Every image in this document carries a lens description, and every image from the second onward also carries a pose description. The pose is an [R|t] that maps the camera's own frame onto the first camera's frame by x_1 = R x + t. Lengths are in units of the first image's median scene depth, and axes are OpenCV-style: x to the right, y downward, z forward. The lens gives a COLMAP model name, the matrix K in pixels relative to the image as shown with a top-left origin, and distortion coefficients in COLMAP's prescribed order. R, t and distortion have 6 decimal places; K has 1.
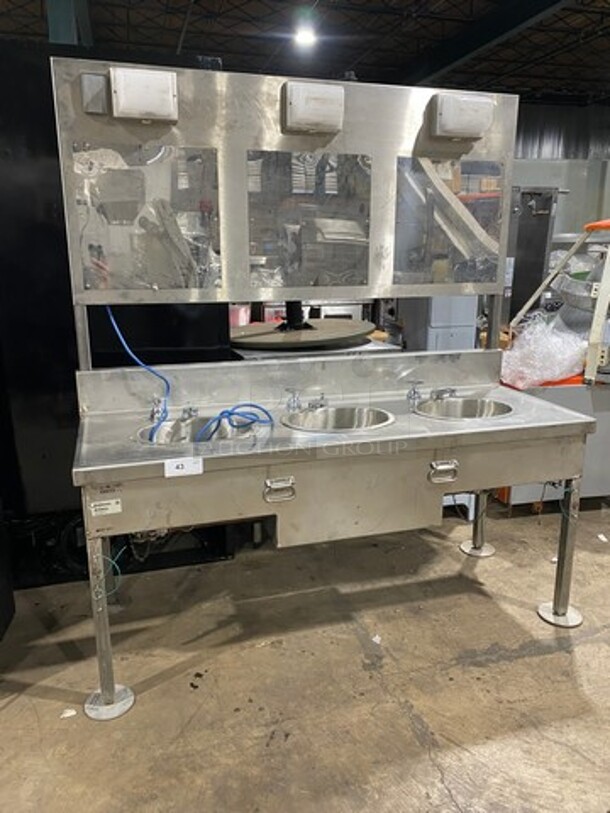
lens RADIAL K [[614.5, 0, 294.0], [0, 614.5, 407.7], [0, 0, 1]] dist [0.014935, -0.003423]
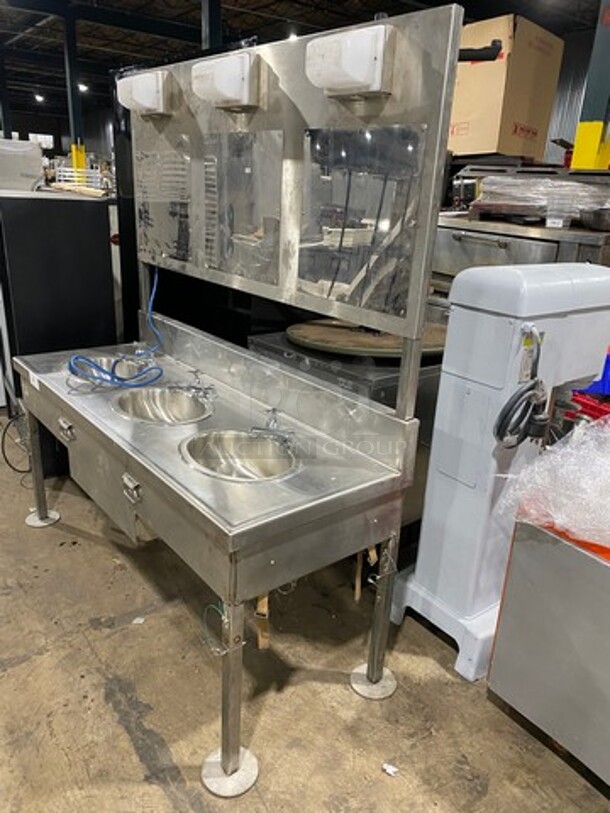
lens RADIAL K [[614.5, 0, 309.3], [0, 614.5, 414.2], [0, 0, 1]] dist [0.014935, -0.003423]
pose [[0.379841, 0.346421, -0.857737, 1.003834], [-0.273102, 0.927897, 0.253817, -0.284564], [0.883819, 0.137839, 0.447061, 0.737889]]
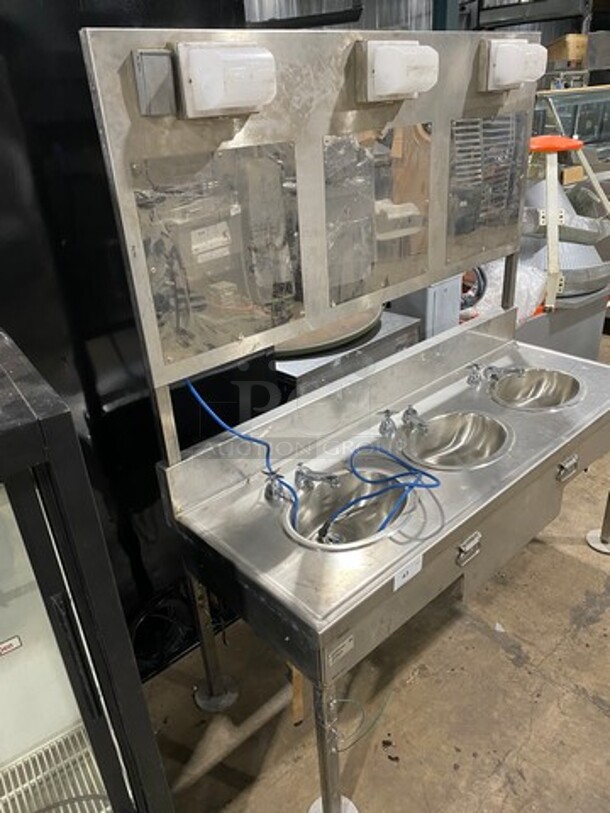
lens RADIAL K [[614.5, 0, 304.2], [0, 614.5, 409.7], [0, 0, 1]] dist [0.014935, -0.003423]
pose [[0.900311, -0.243405, 0.360824, -0.439511], [0.162206, 0.956926, 0.240795, -0.272416], [-0.403892, -0.158263, 0.901013, 0.257949]]
